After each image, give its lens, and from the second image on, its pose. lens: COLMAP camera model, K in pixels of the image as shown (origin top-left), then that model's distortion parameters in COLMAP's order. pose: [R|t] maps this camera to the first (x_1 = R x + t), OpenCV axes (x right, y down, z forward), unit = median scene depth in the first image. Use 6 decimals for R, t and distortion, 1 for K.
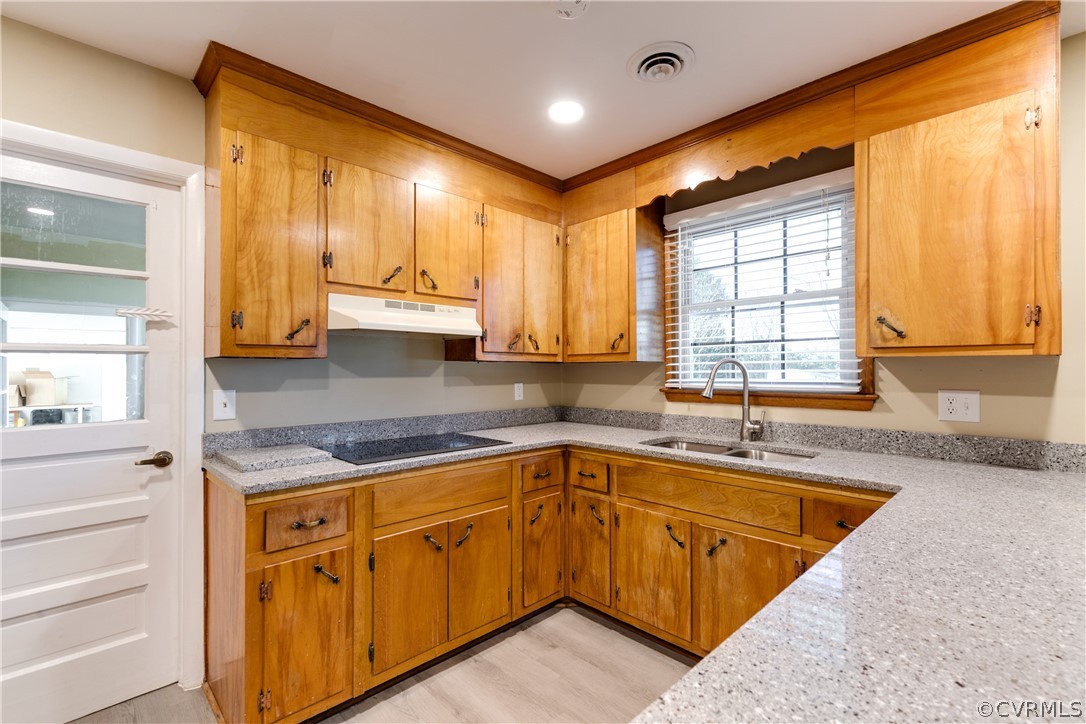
lens RADIAL K [[488.7, 0, 545.8], [0, 488.7, 364.6], [0, 0, 1]] dist [0.006933, -0.001571]
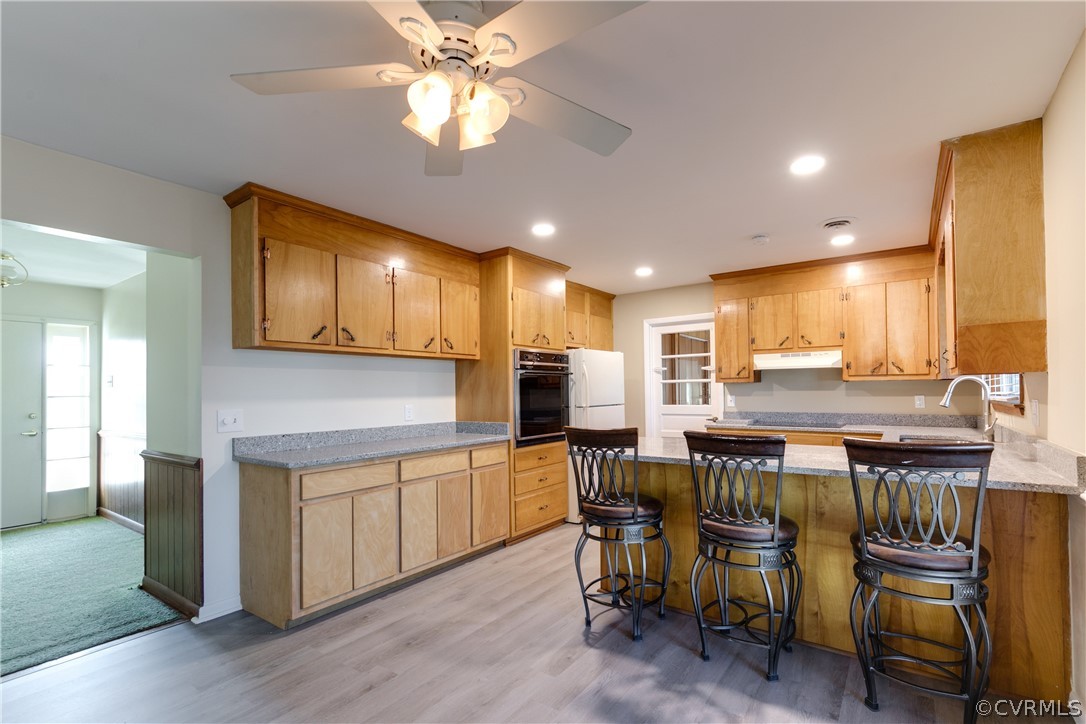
lens RADIAL K [[488.7, 0, 557.8], [0, 488.7, 382.2], [0, 0, 1]] dist [0.006933, -0.001571]
pose [[0.188976, -0.016815, -0.981838, 1.527120], [0.020728, 0.999699, -0.013131, -0.001429], [0.981763, -0.017870, 0.189268, -0.347069]]
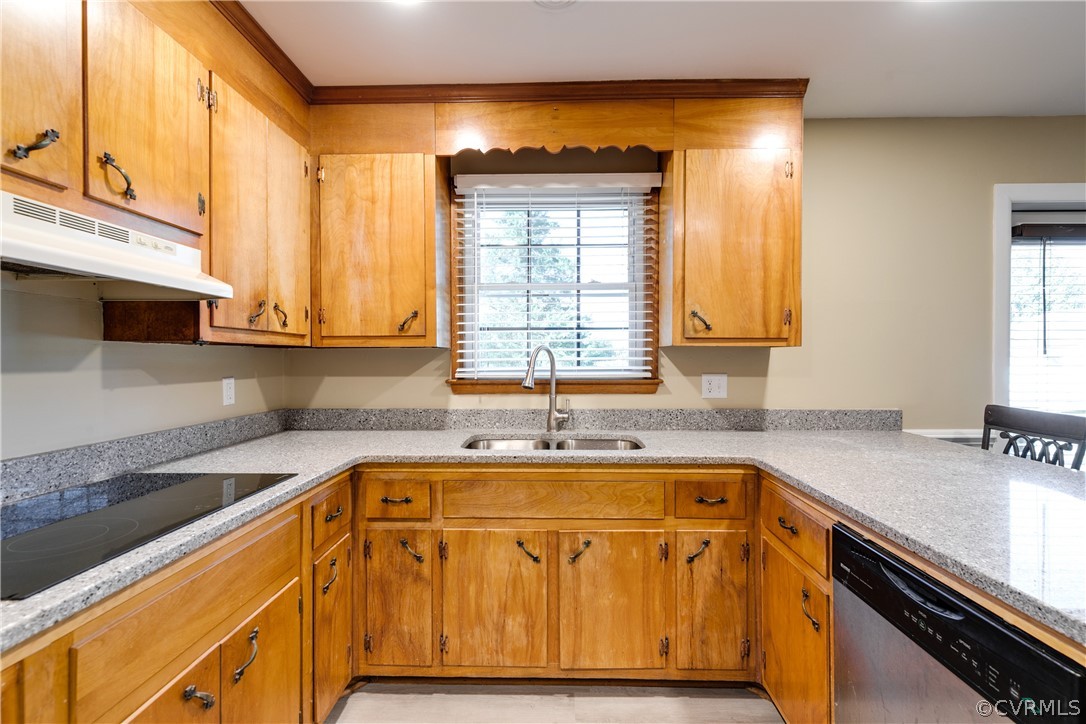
lens RADIAL K [[488.7, 0, 551.4], [0, 488.7, 359.5], [0, 0, 1]] dist [0.006933, -0.001571]
pose [[0.710647, -0.002316, 0.703545, -0.286825], [-0.007635, 0.999910, 0.011003, 0.004352], [-0.703507, -0.013191, 0.710566, 0.339150]]
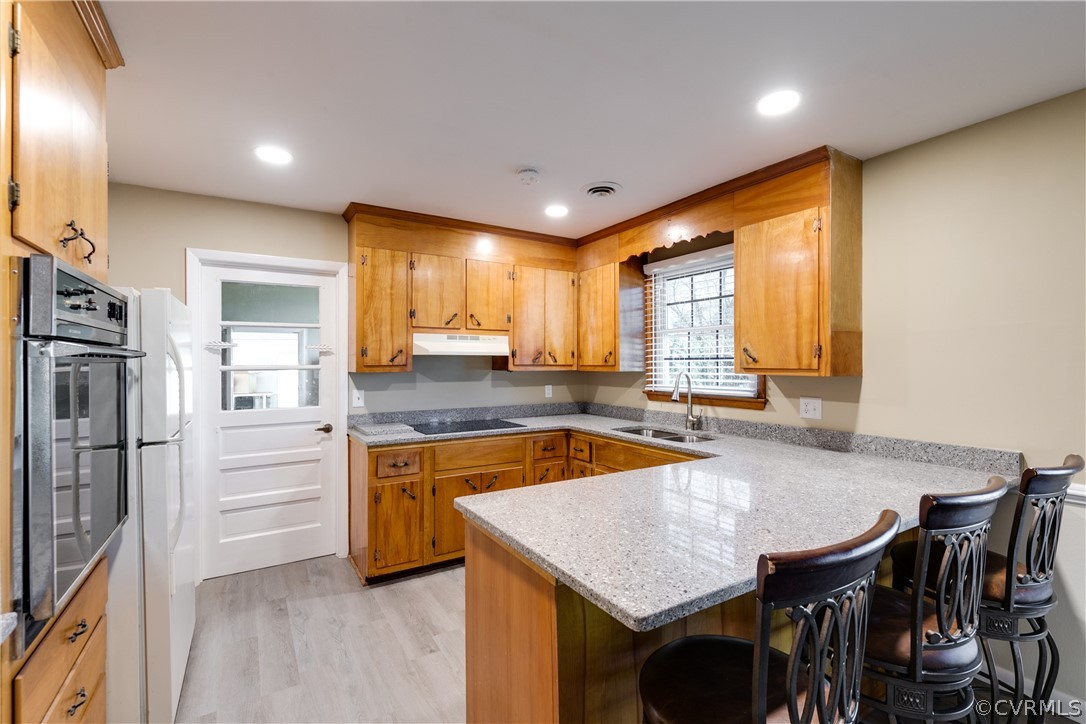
lens RADIAL K [[488.7, 0, 544.7], [0, 488.7, 359.8], [0, 0, 1]] dist [0.006933, -0.001571]
pose [[0.975544, -0.000259, -0.219802, 0.330779], [0.001244, 0.999990, 0.004341, -0.054839], [0.219799, -0.004509, 0.975535, -0.488454]]
